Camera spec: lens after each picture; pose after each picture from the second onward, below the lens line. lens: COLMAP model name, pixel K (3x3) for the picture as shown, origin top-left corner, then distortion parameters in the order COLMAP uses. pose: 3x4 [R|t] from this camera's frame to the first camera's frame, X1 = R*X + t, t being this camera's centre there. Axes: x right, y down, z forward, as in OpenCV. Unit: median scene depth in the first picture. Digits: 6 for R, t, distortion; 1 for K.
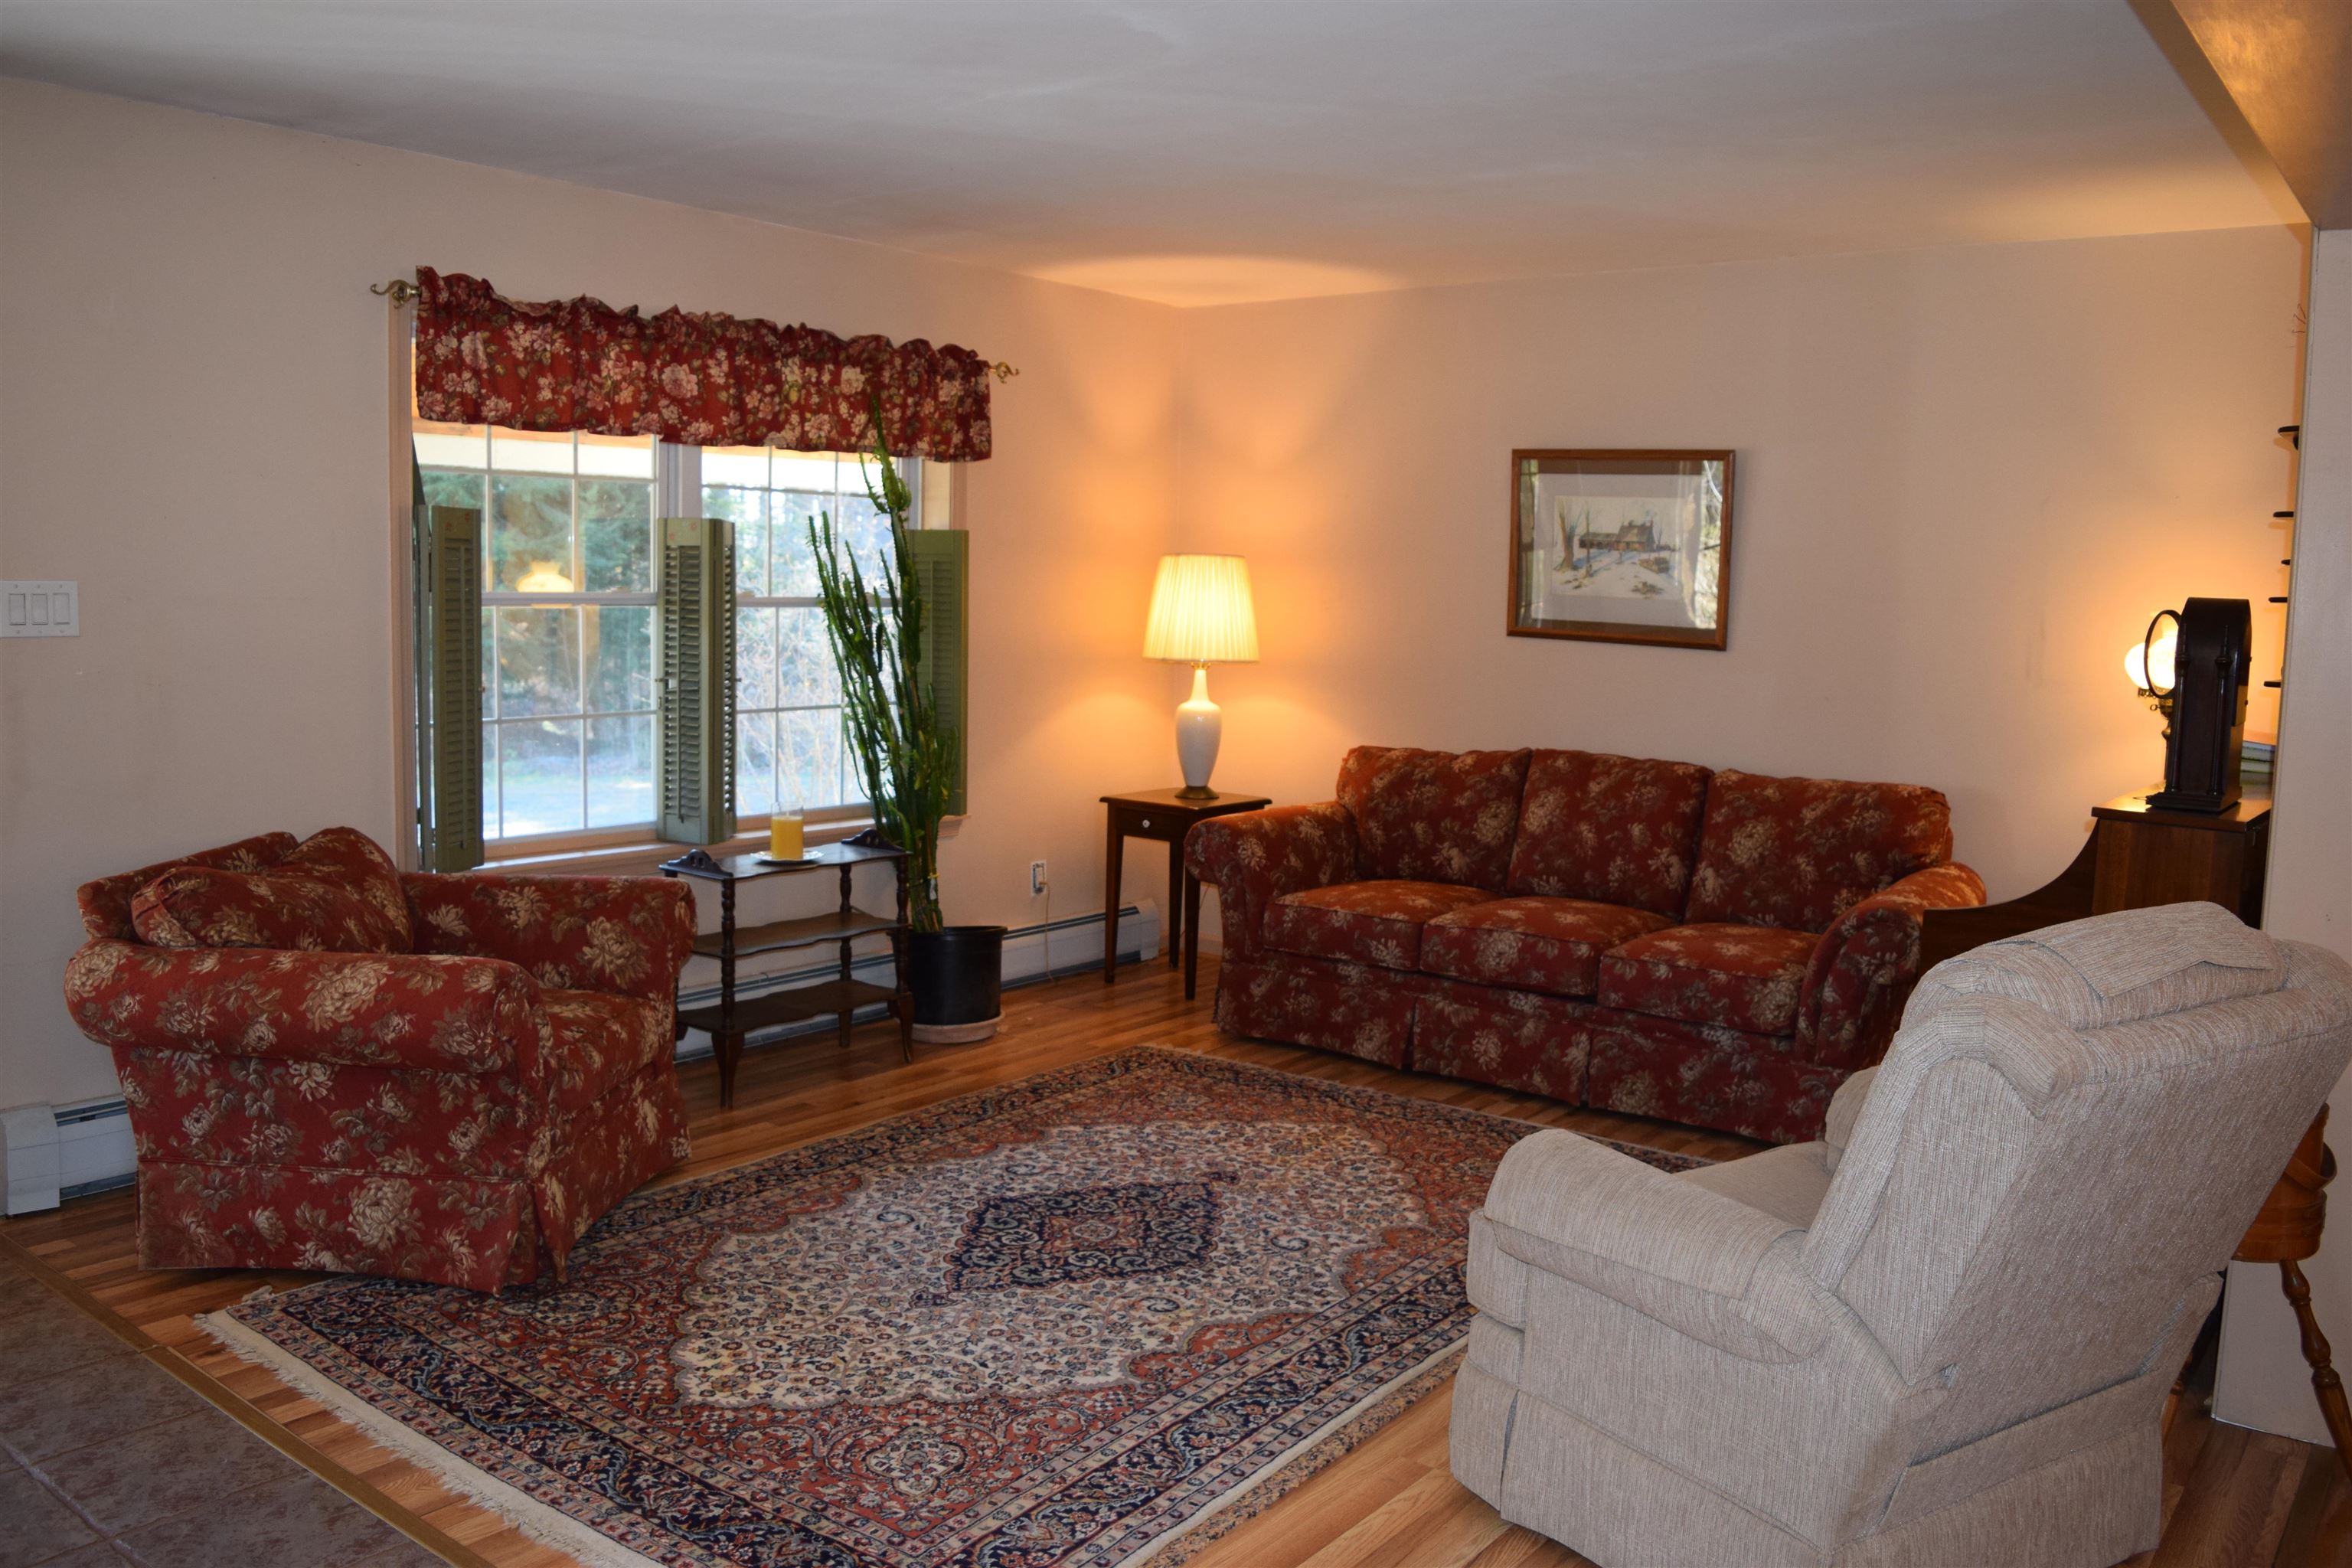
lens RADIAL K [[1873.0, 0, 1171.3], [0, 1873.0, 786.4], [0, 0, 1]] dist [-0.070483, -0.003879]
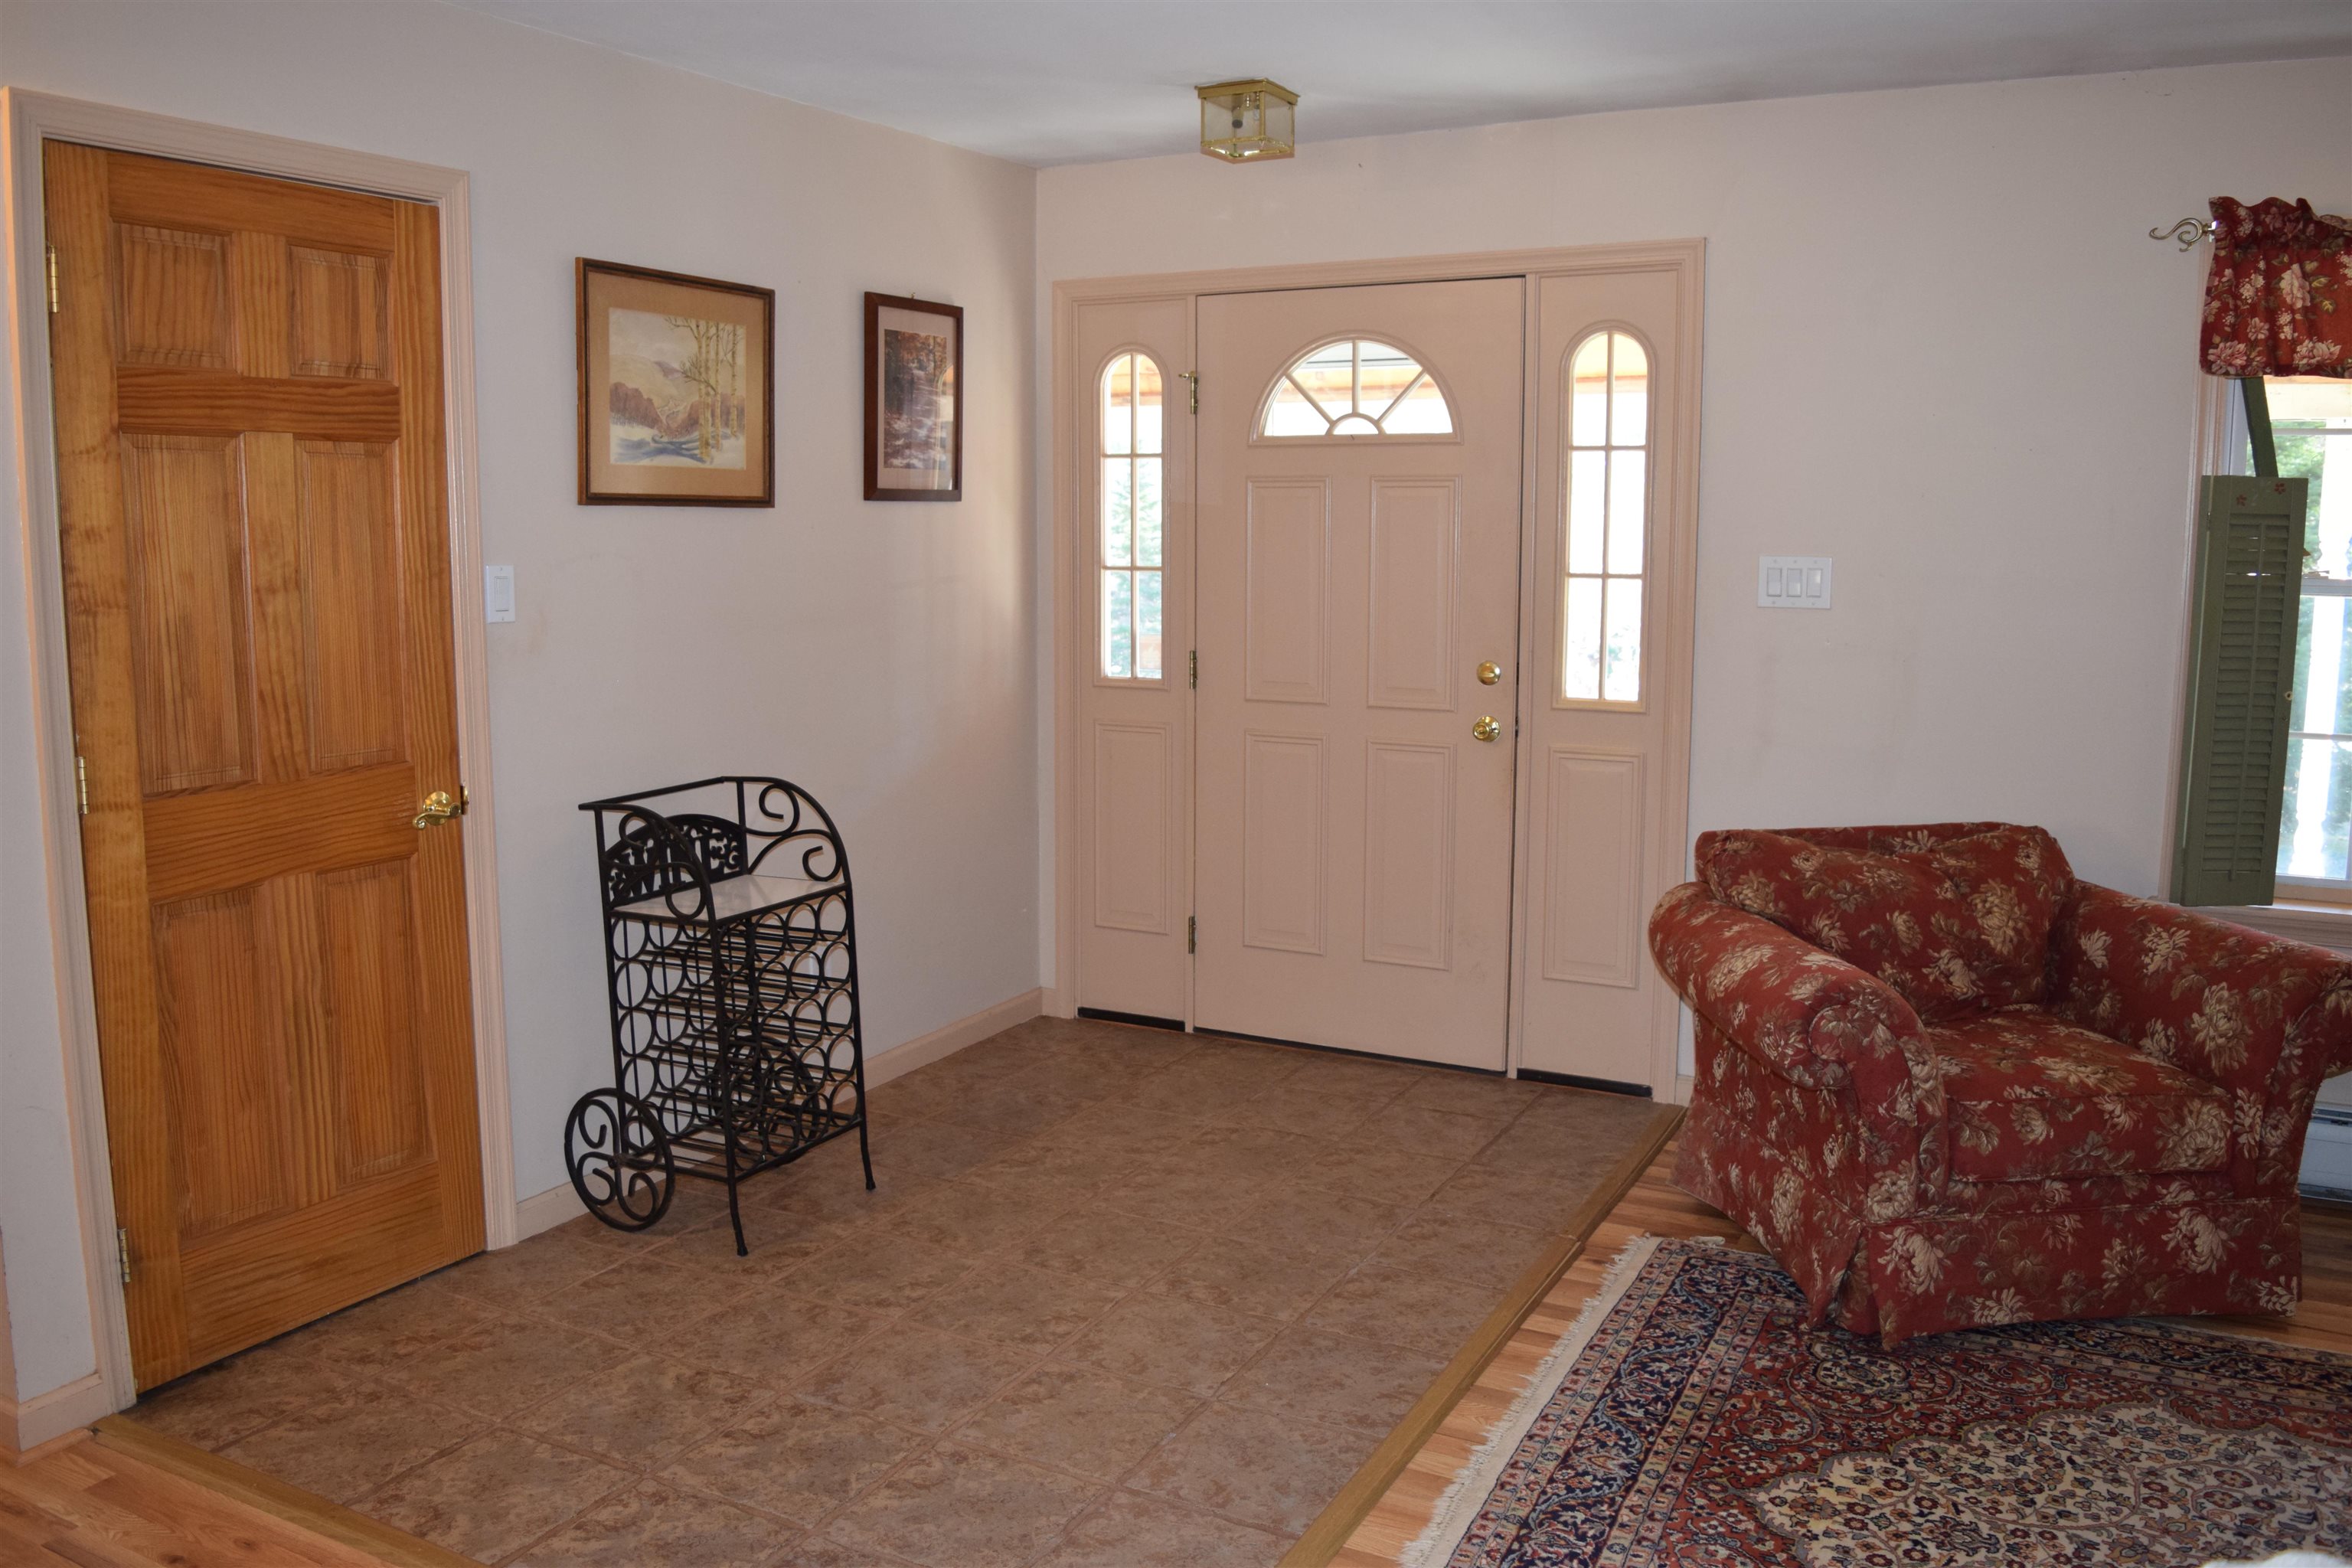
lens RADIAL K [[1873.0, 0, 1171.7], [0, 1873.0, 776.6], [0, 0, 1]] dist [-0.070483, -0.003879]
pose [[0.172611, 0.116901, -0.978028, 0.446393], [-0.106041, 0.989367, 0.099541, -0.057311], [0.979265, 0.086529, 0.183172, 0.470122]]
